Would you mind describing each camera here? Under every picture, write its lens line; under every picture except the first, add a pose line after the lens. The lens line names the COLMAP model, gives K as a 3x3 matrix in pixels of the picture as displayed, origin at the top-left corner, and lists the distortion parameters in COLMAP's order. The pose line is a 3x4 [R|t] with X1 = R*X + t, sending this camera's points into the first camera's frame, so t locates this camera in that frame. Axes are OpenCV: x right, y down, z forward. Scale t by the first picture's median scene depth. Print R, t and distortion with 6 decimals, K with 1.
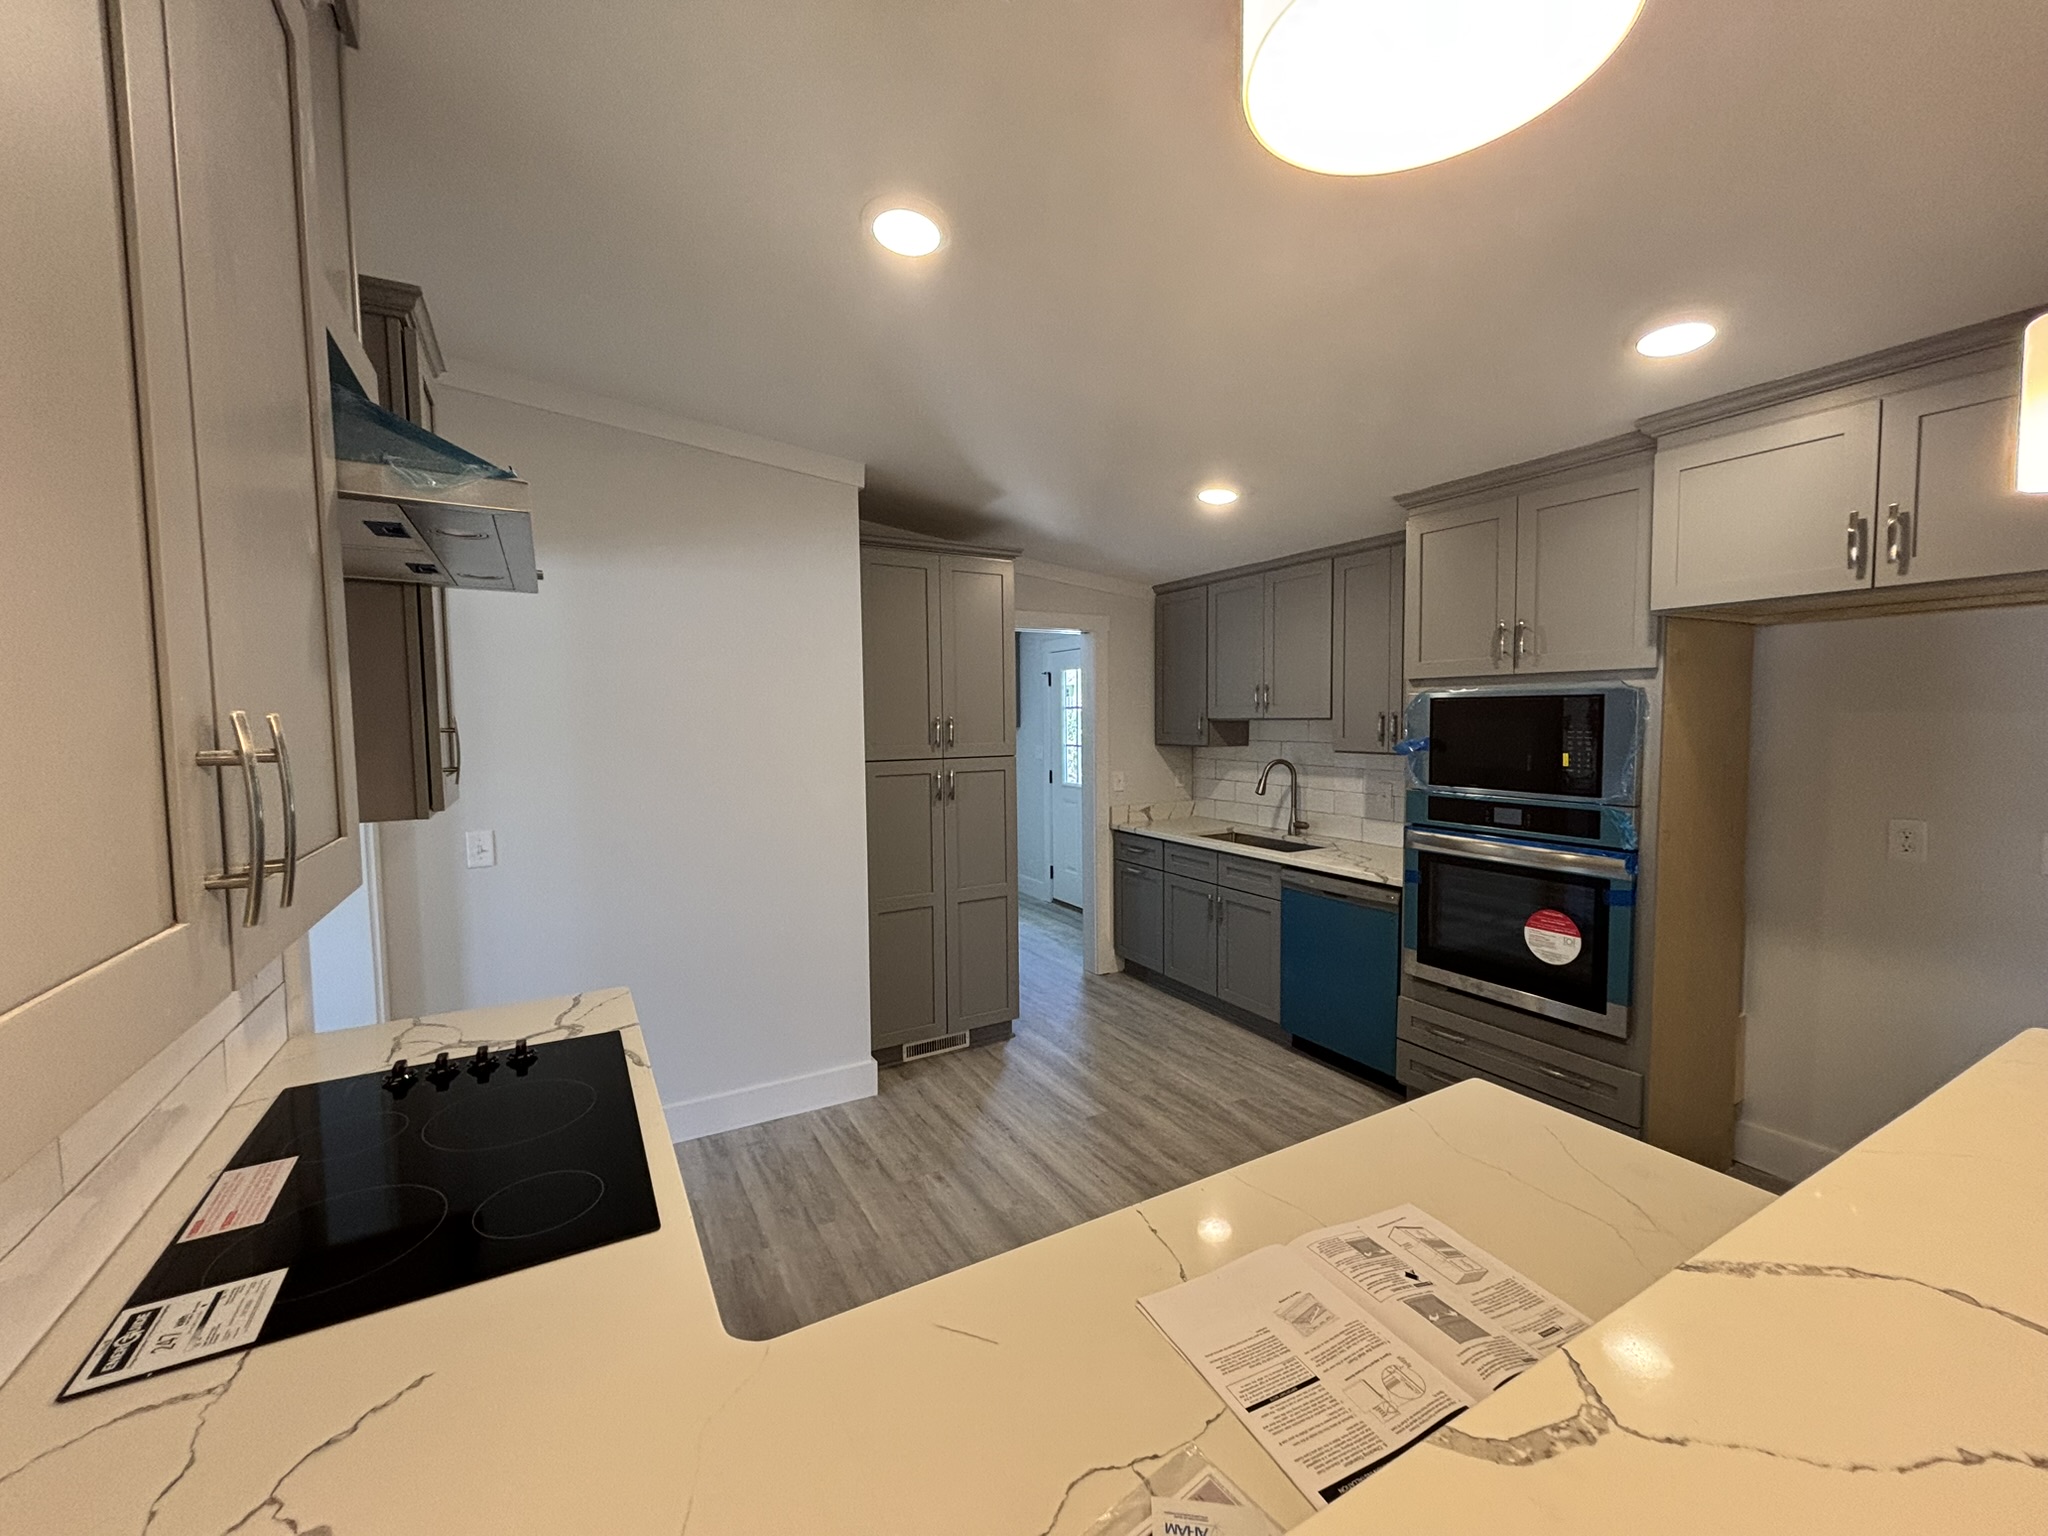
lens RADIAL K [[811.1, 0, 1032.1], [0, 811.1, 760.2], [0, 0, 1]] dist [0.001341, 0.000084]
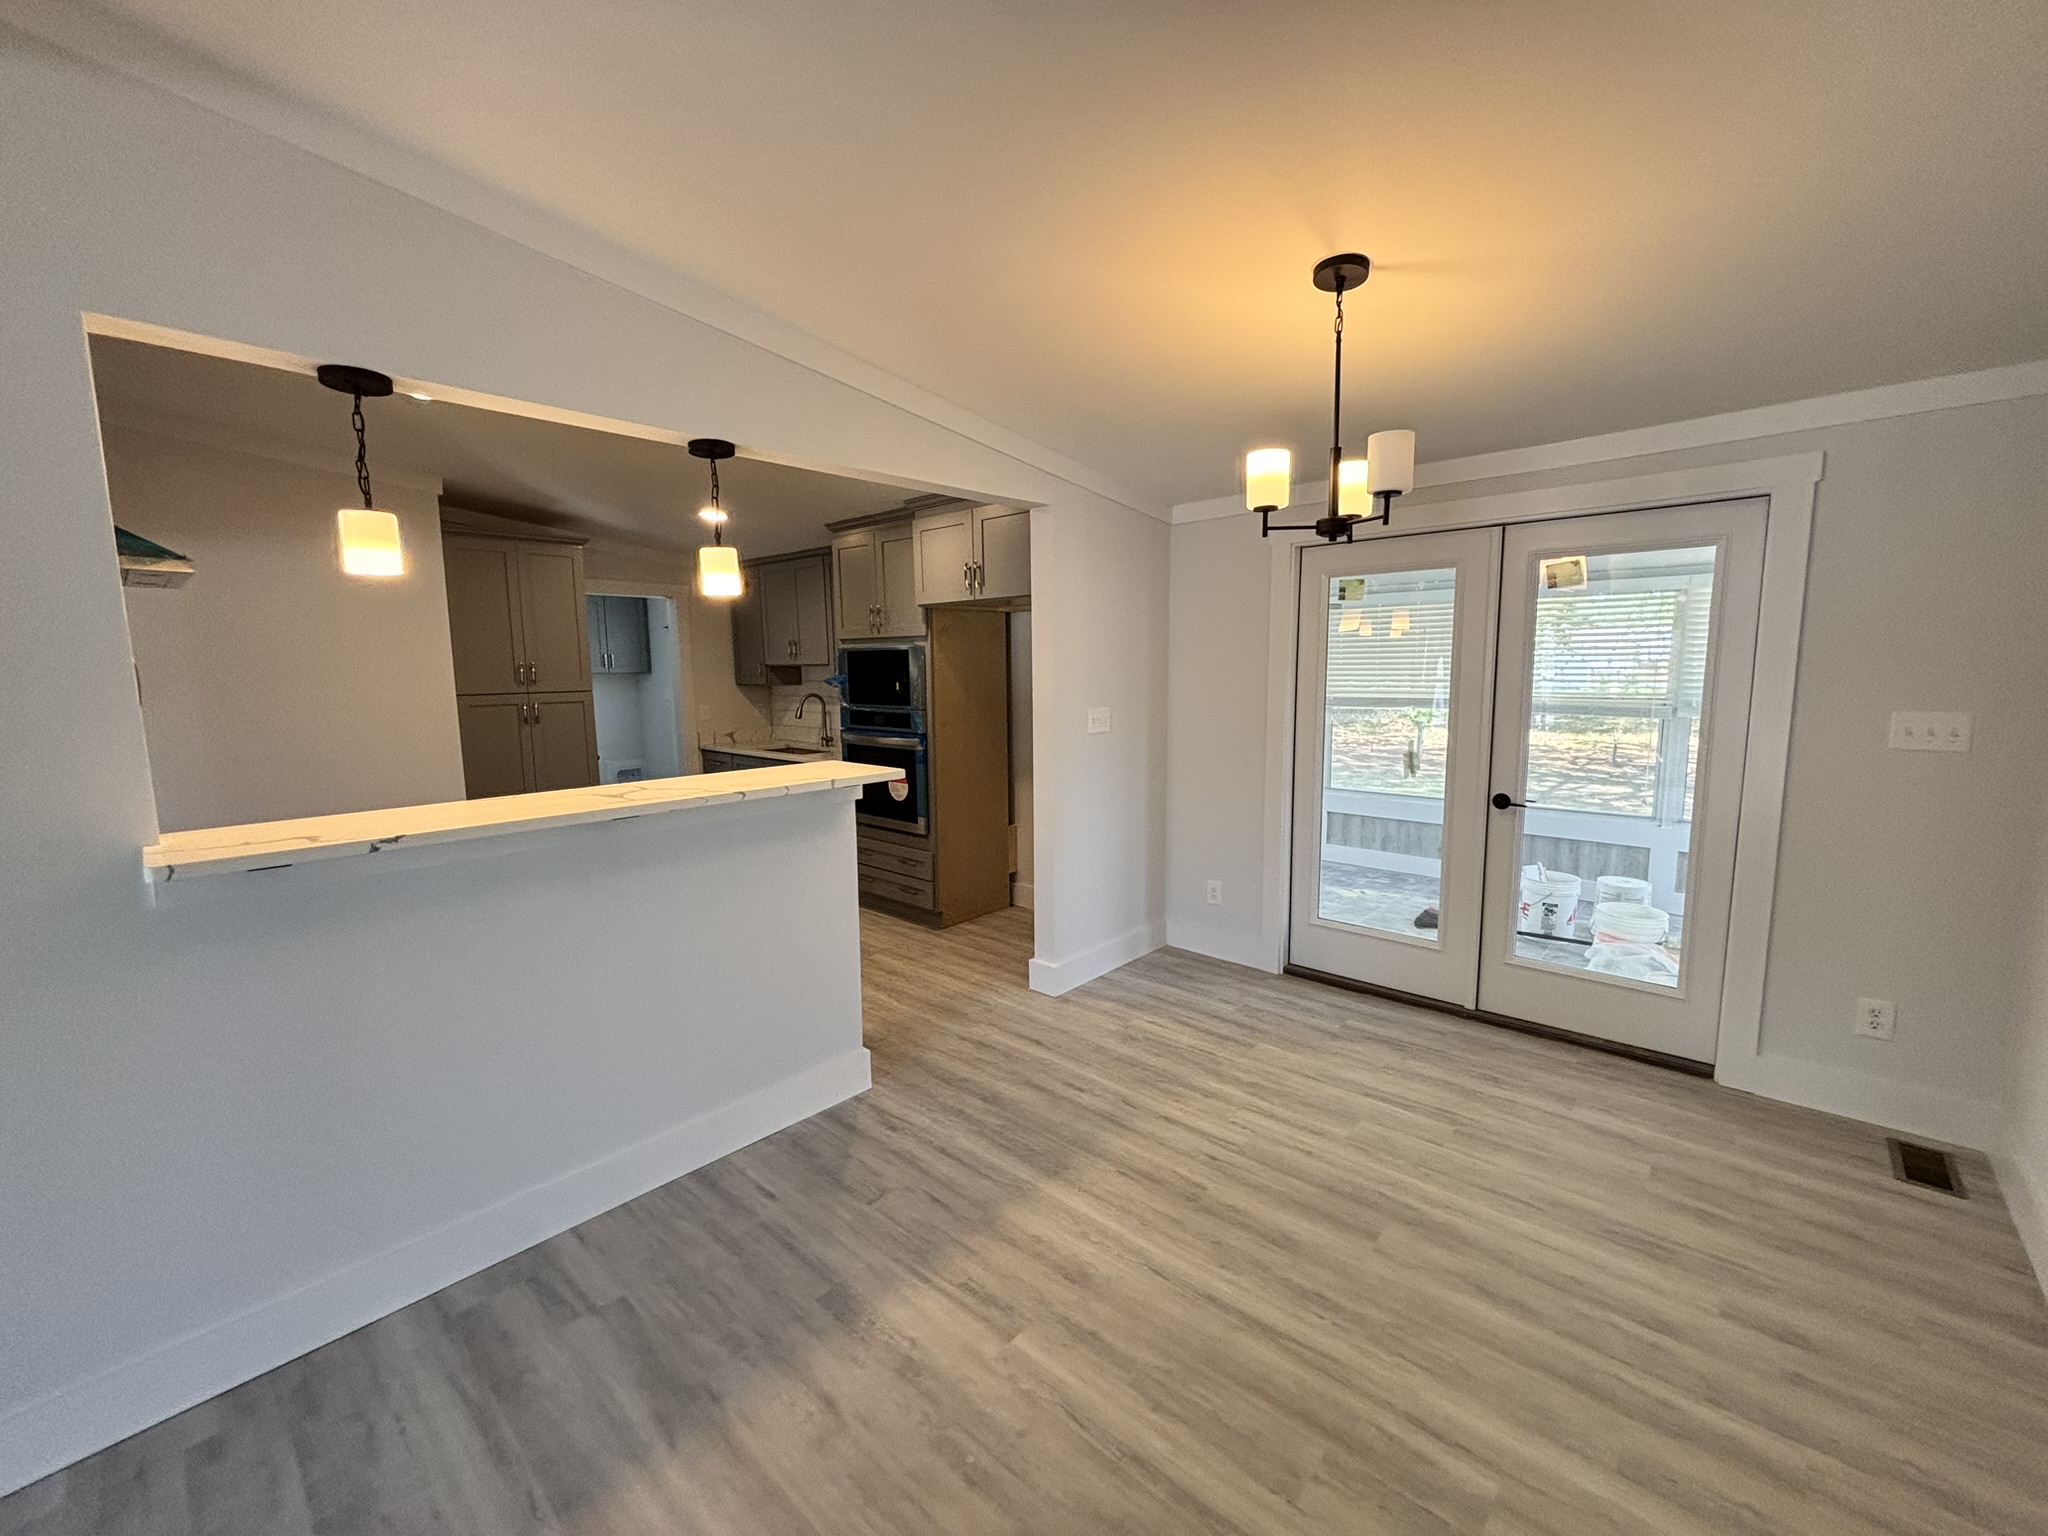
lens RADIAL K [[811.1, 0, 1032.1], [0, 811.1, 760.2], [0, 0, 1]] dist [0.001341, 0.000084]
pose [[0.949569, -0.038141, 0.311229, 0.320571], [0.019233, 0.997790, 0.063597, 0.047366], [-0.312967, -0.054404, 0.948204, -0.681484]]
